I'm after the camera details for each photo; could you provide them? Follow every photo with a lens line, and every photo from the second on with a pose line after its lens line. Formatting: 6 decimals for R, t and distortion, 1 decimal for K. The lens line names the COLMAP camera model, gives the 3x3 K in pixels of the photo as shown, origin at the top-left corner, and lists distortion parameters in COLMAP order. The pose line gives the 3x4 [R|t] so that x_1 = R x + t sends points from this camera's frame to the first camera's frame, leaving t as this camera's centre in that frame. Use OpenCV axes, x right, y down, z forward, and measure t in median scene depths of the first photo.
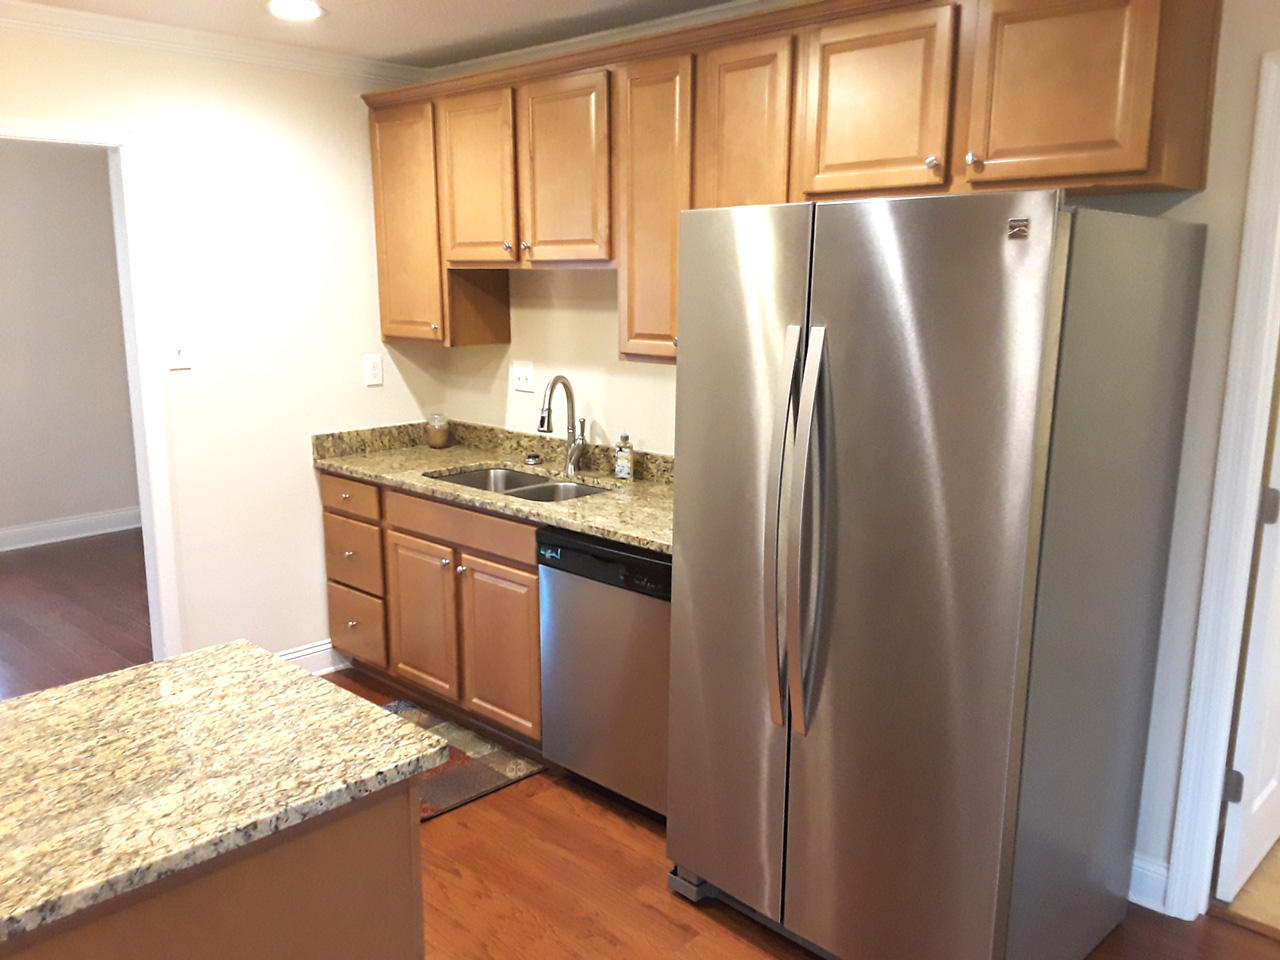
lens RADIAL K [[1035.9, 0, 639.5], [0, 1035.9, 476.8], [0, 0, 1]] dist [0.116618, -0.195150]
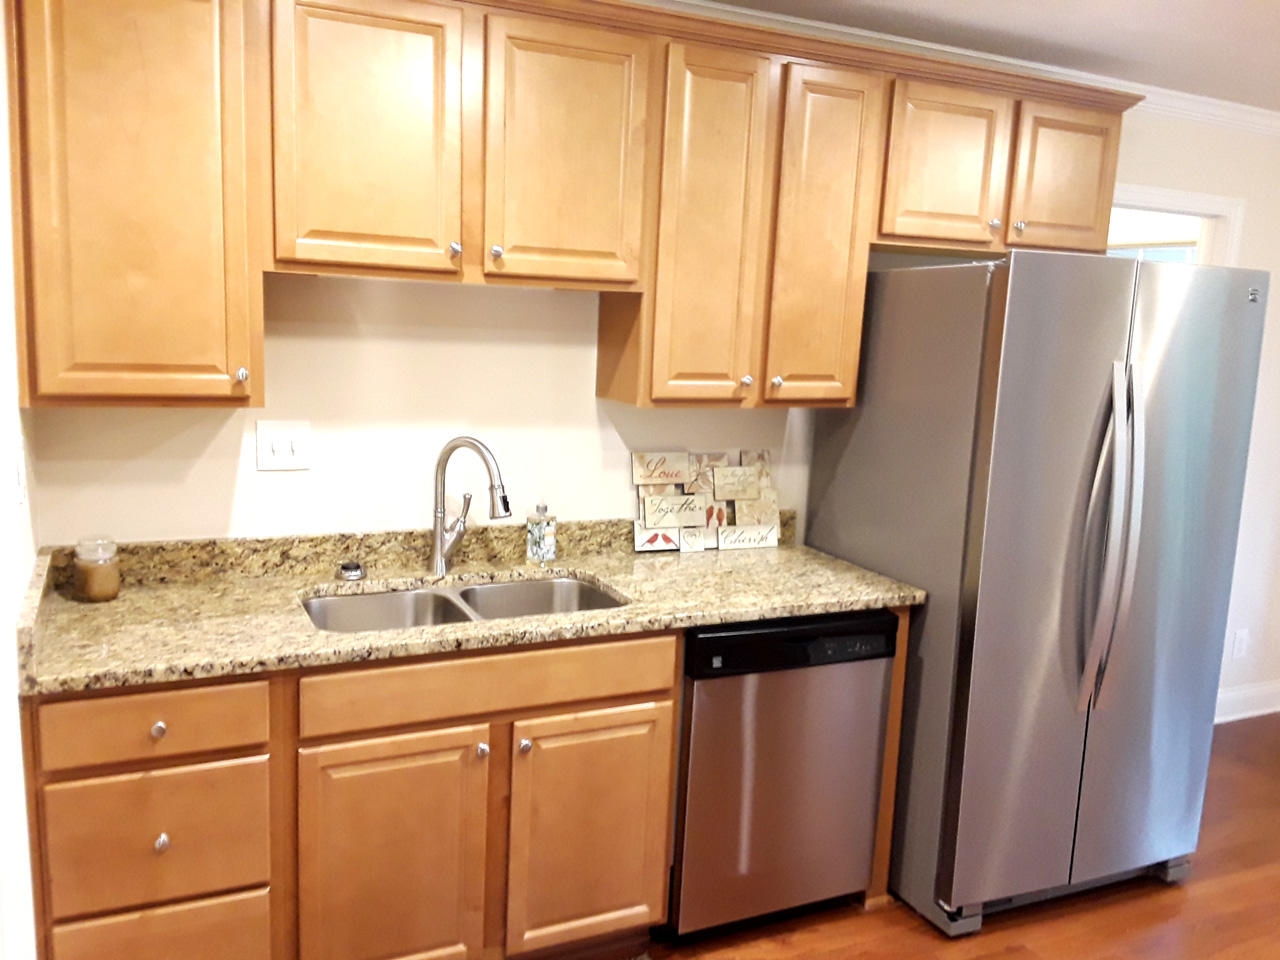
lens RADIAL K [[1035.9, 0, 646.0], [0, 1035.9, 477.4], [0, 0, 1]] dist [0.116618, -0.195150]
pose [[0.362752, -0.134292, 0.922159, -0.739290], [0.135877, 0.986609, 0.090228, -0.127345], [-0.921927, 0.092569, 0.376141, 0.684450]]
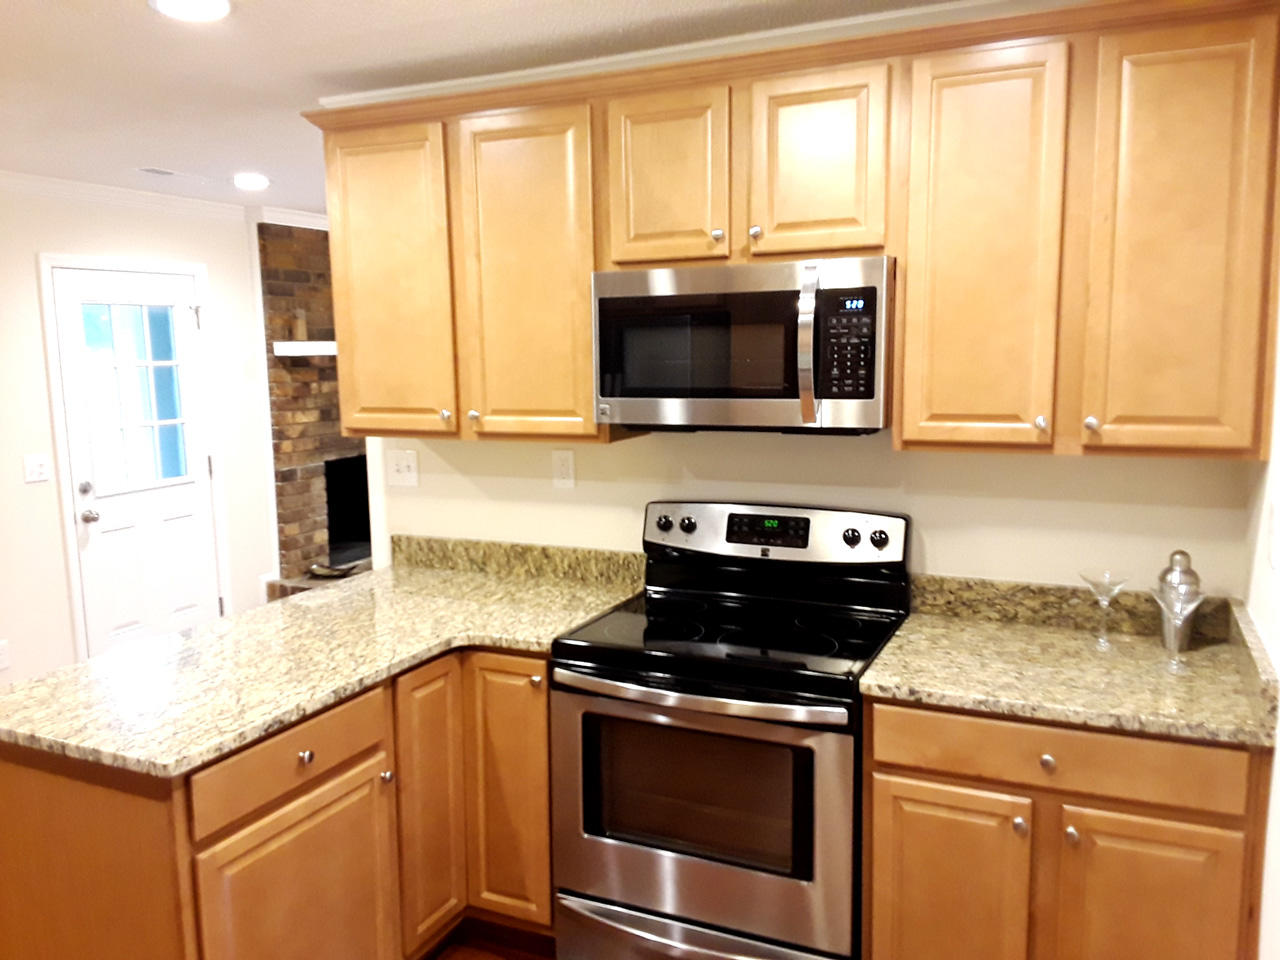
lens RADIAL K [[1035.9, 0, 693.6], [0, 1035.9, 476.6], [0, 0, 1]] dist [0.116618, -0.195150]
pose [[0.954123, -0.052487, 0.294778, -0.090808], [0.071689, 0.995926, -0.054708, -0.015936], [-0.290706, 0.073330, 0.953998, 0.082637]]
